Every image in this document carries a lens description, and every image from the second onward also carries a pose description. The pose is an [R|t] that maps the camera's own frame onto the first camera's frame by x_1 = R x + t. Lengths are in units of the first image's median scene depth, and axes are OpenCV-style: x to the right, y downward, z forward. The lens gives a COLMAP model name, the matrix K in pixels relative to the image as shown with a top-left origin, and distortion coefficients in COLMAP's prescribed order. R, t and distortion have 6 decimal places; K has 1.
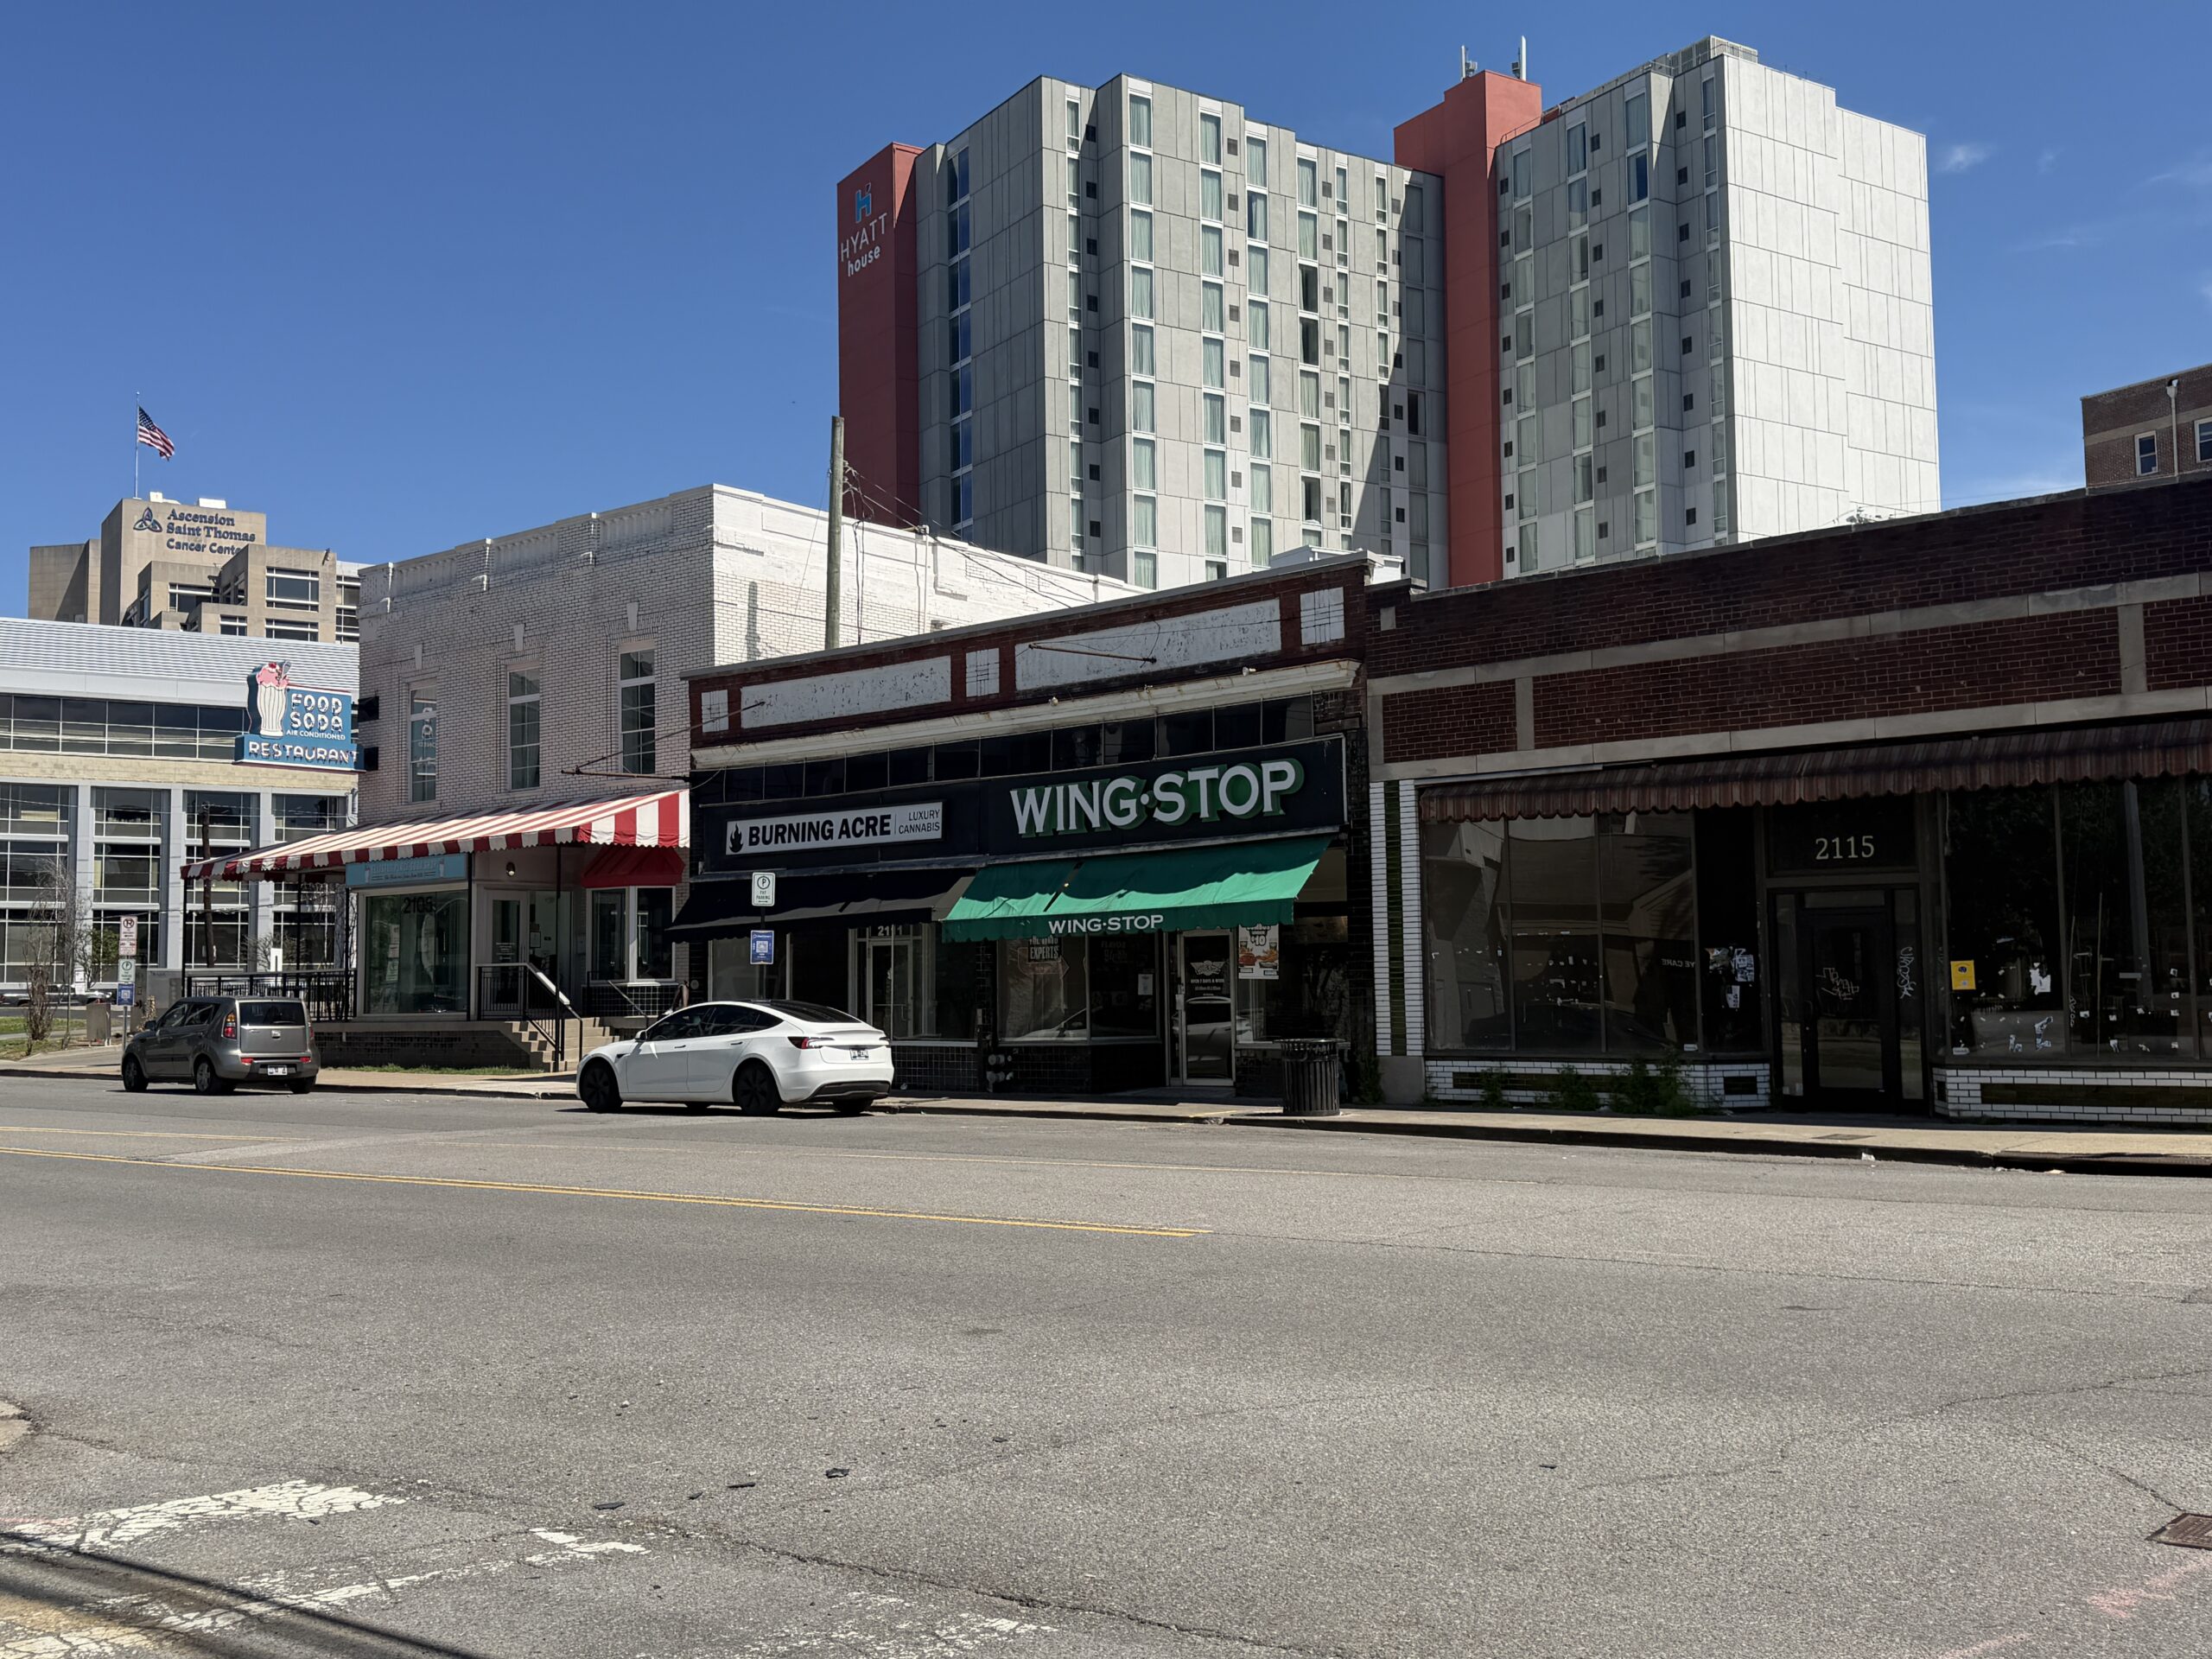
lens RADIAL K [[2105.4, 0, 1106.0], [0, 2105.4, 829.5], [0, 0, 1]] dist [0.094653, -0.010600]
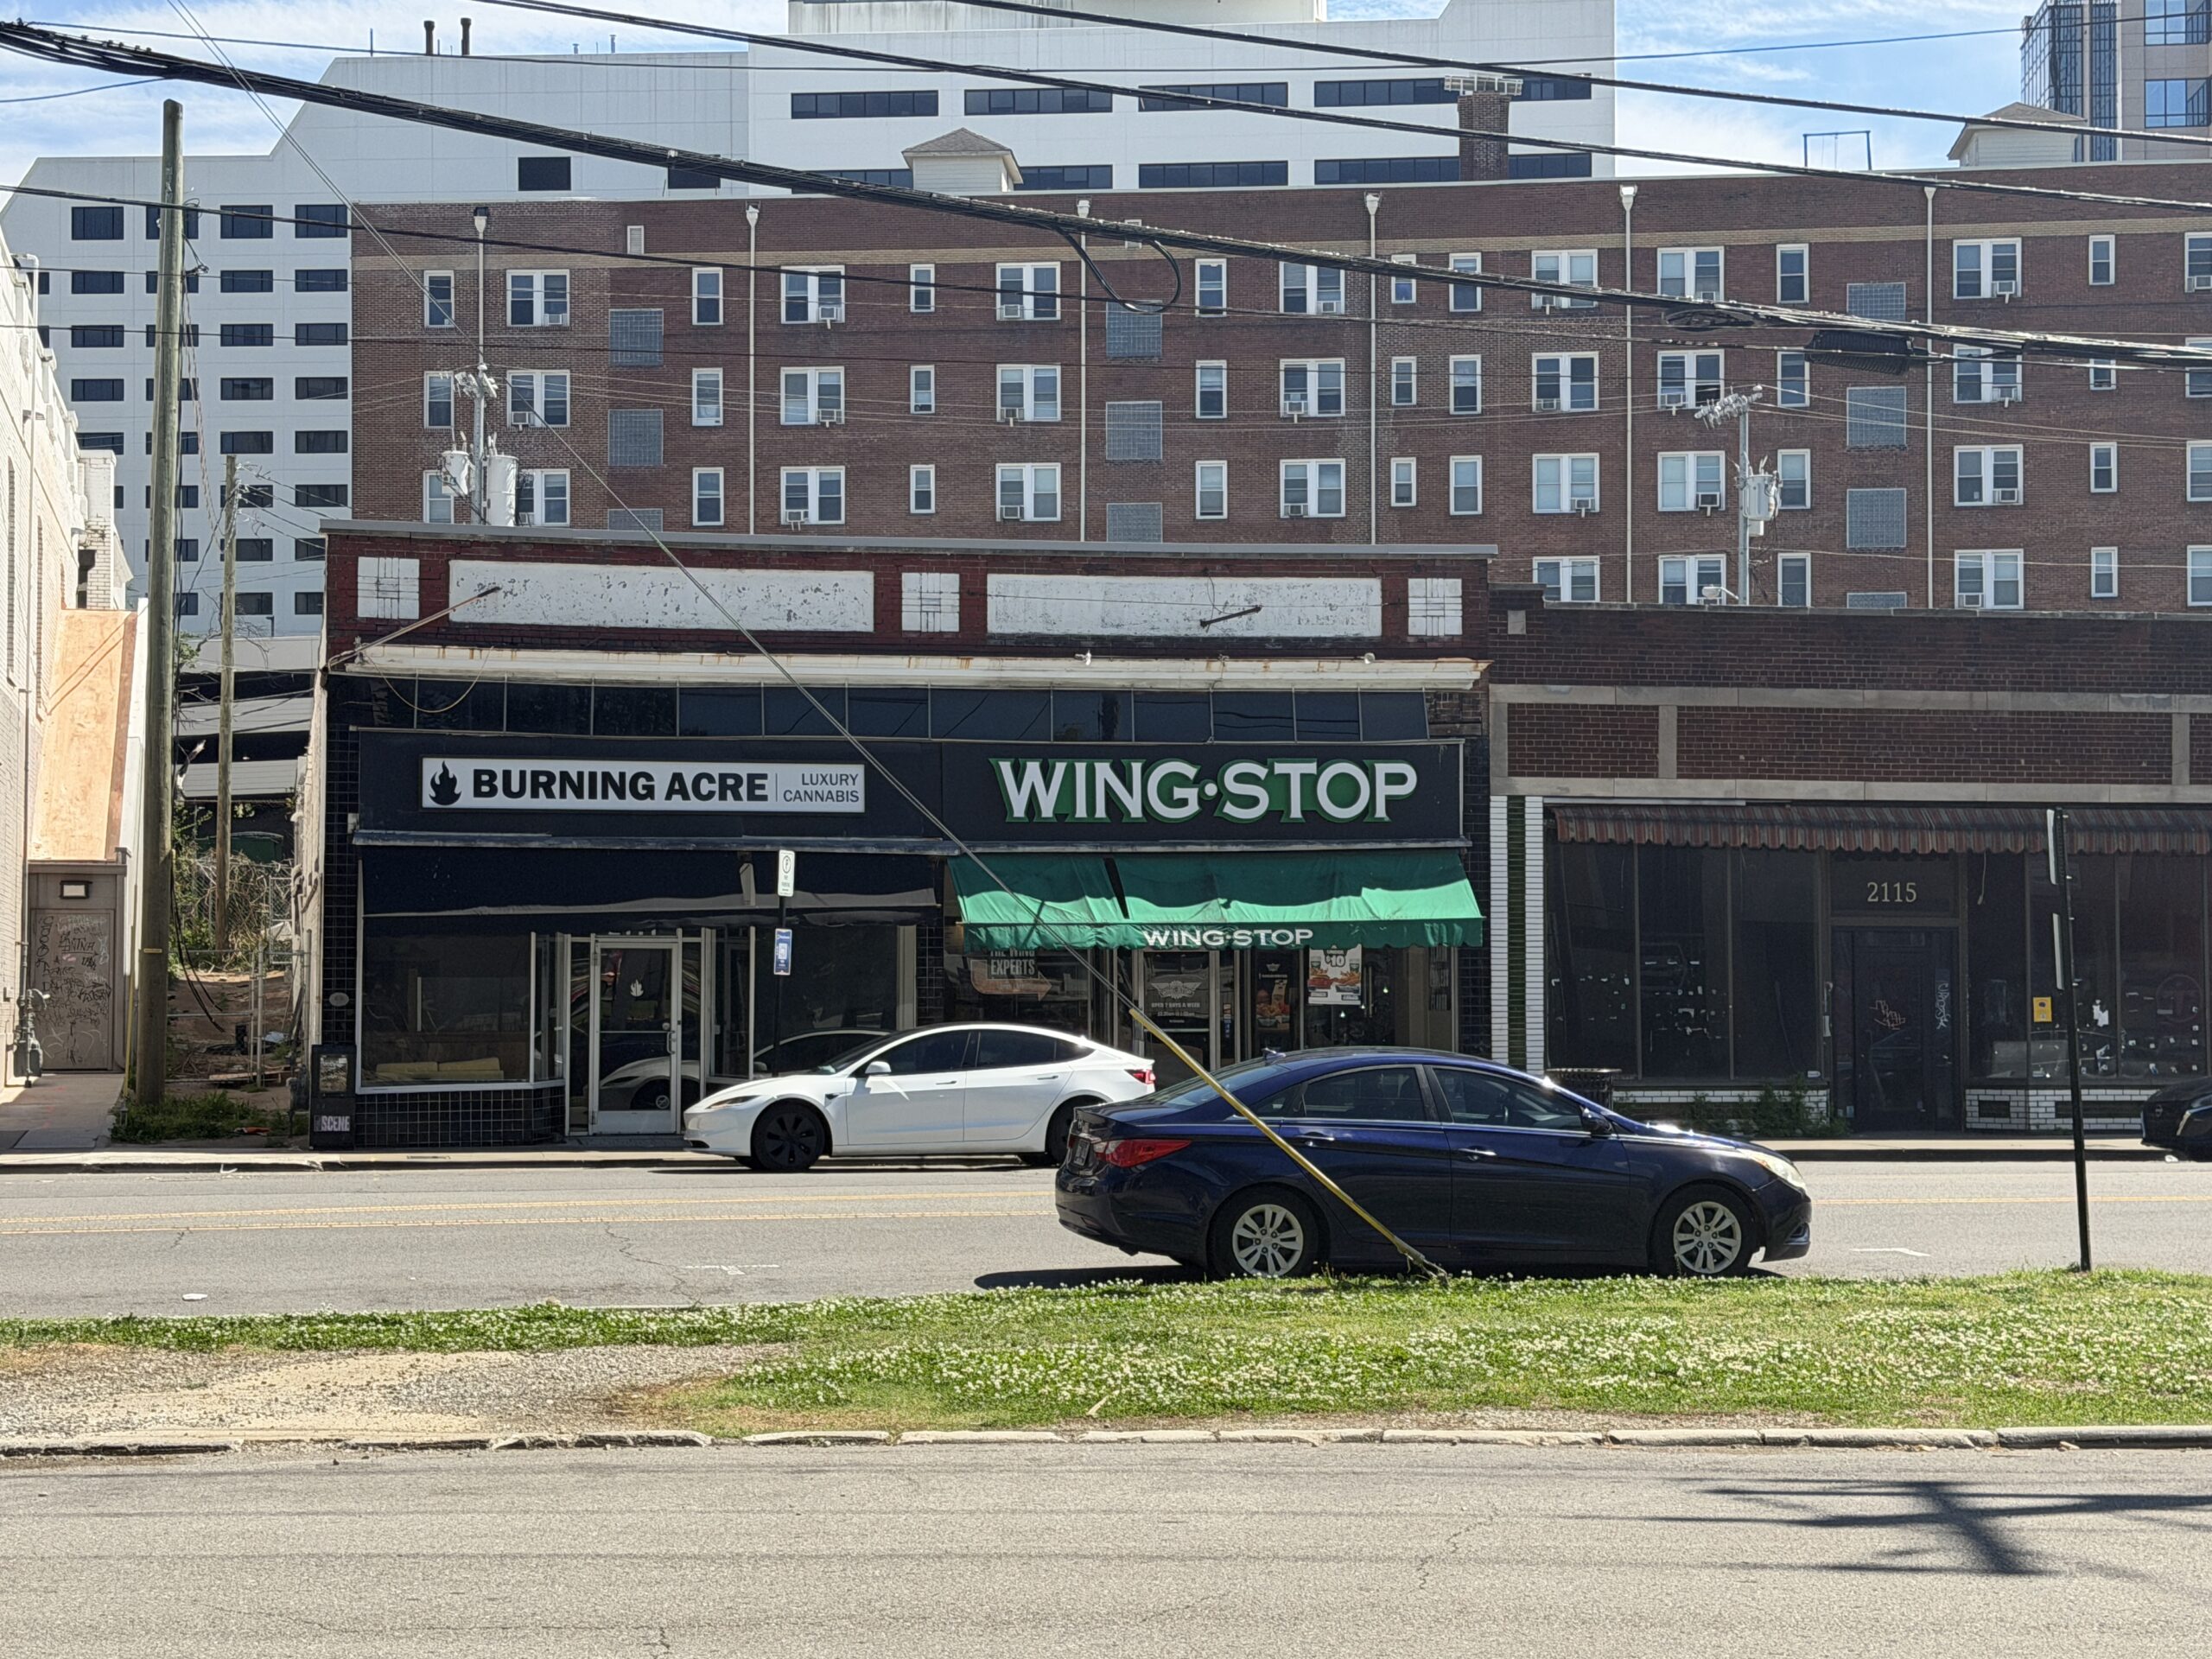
lens RADIAL K [[3623.5, 0, 1106.0], [0, 3623.5, 829.5], [0, 0, 1]] dist [-0.032851, 1.811751]
pose [[0.606638, 0.050107, 0.793398, -1.213019], [-0.068009, 0.997624, -0.011004, 0.021401], [-0.792064, -0.047282, 0.608604, 0.156511]]
